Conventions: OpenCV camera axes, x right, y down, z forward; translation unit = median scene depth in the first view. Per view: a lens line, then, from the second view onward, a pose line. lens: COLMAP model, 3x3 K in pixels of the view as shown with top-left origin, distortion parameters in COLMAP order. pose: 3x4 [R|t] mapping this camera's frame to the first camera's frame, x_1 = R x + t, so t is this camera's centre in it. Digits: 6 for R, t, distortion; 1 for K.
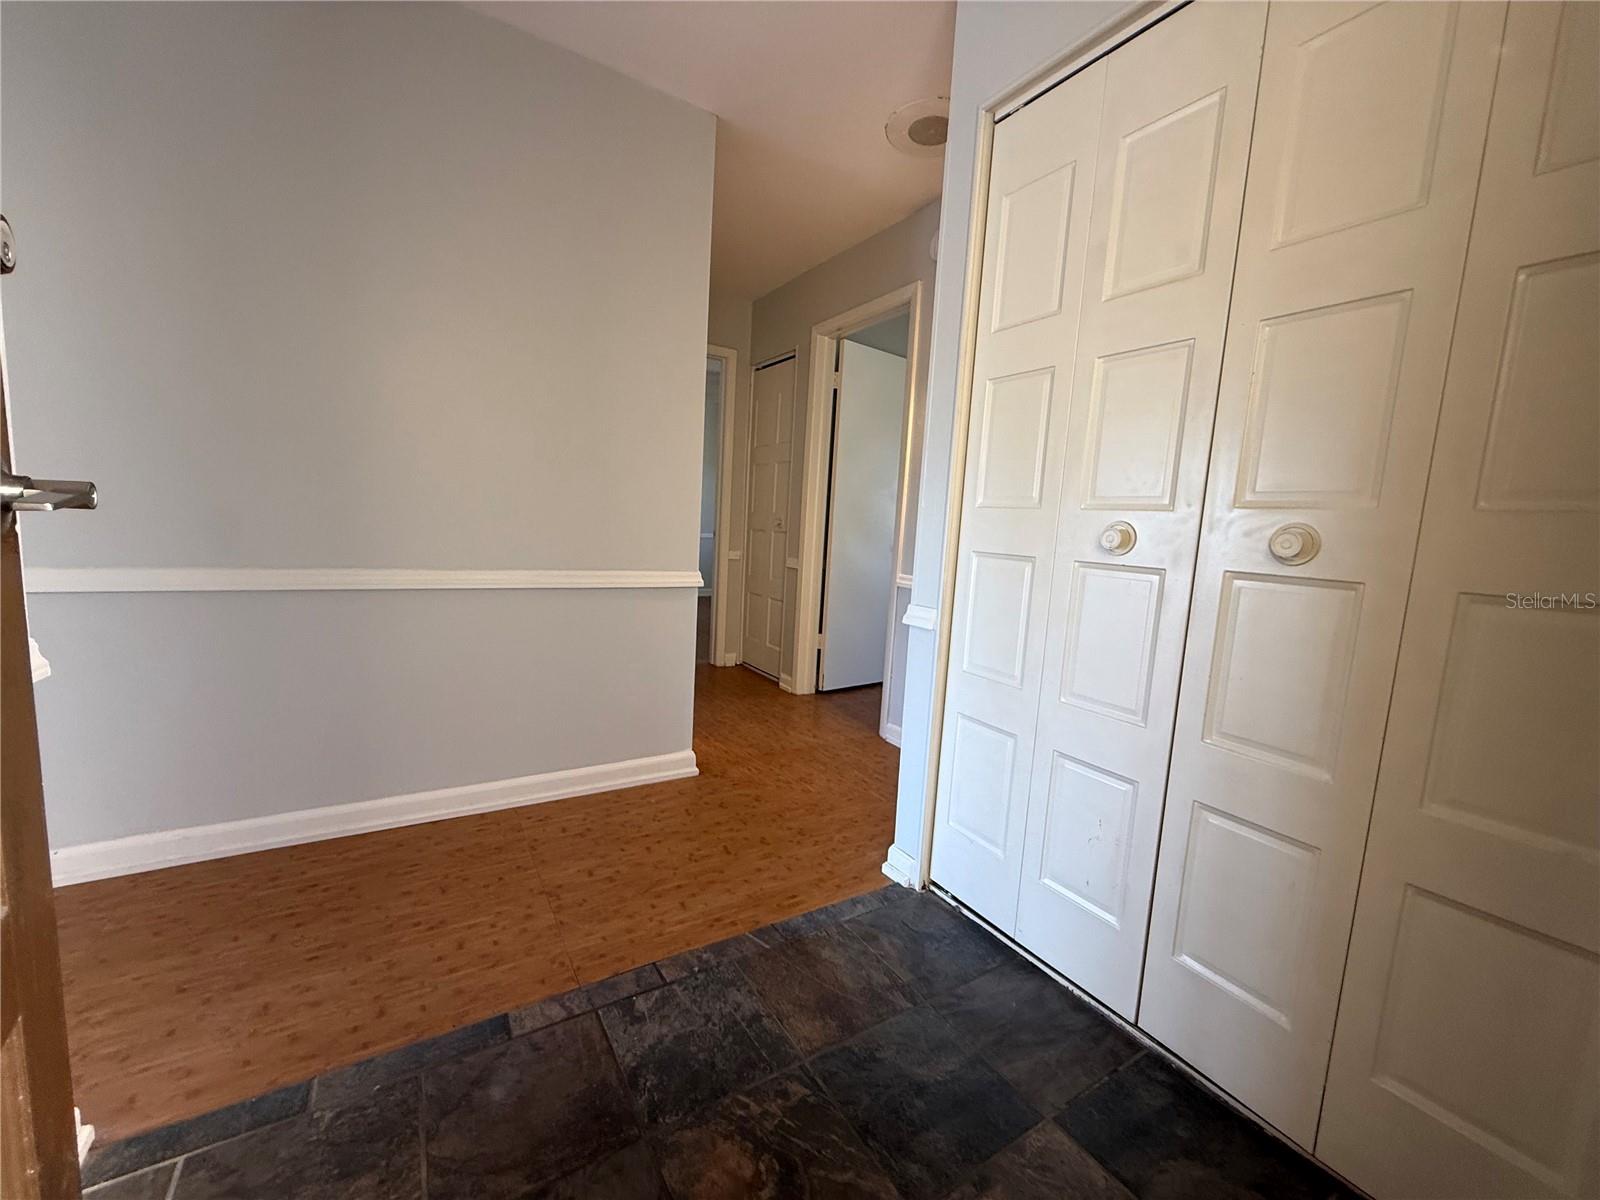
lens RADIAL K [[634.7, 0, 797.3], [0, 634.7, 598.8], [0, 0, 1]] dist [0.001219, -0.000151]
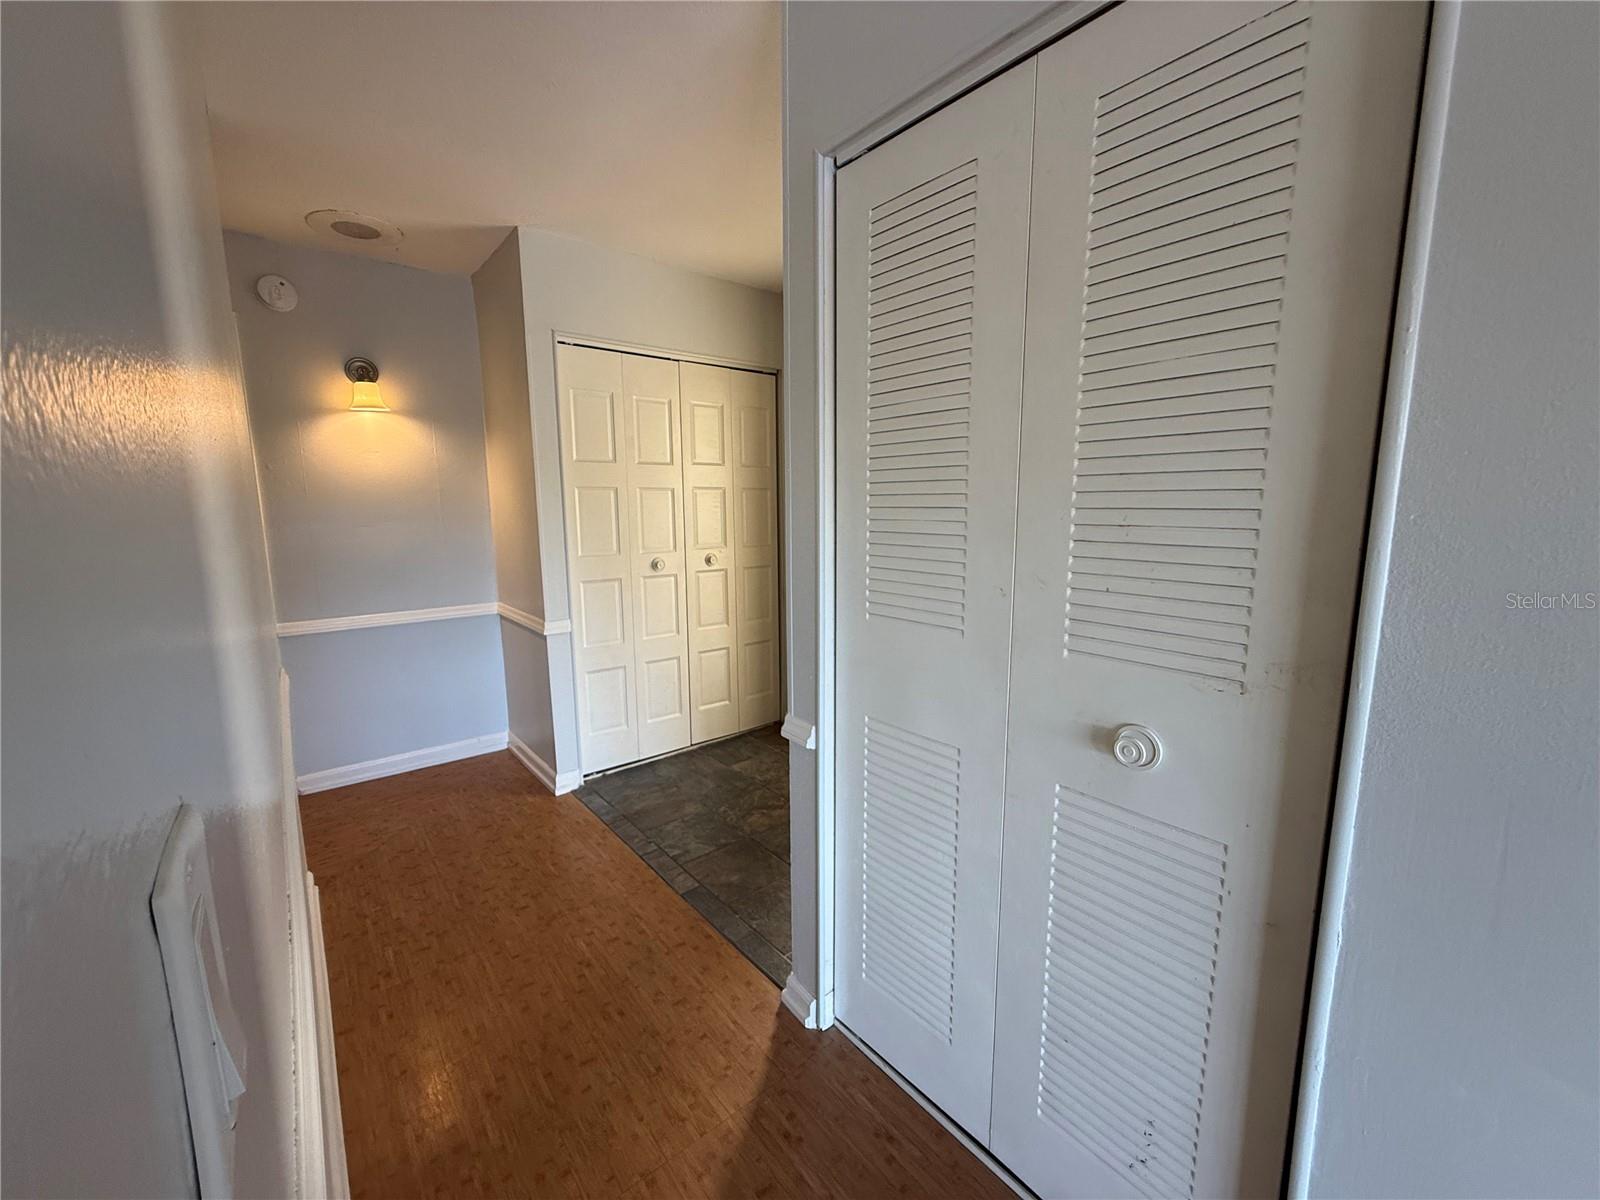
lens RADIAL K [[634.7, 0, 797.3], [0, 634.7, 598.8], [0, 0, 1]] dist [0.001219, -0.000151]
pose [[-0.132113, -0.197241, 0.971412, -1.910743], [0.118991, 0.969760, 0.213089, -0.414939], [-0.984067, 0.143741, -0.104648, 0.736984]]
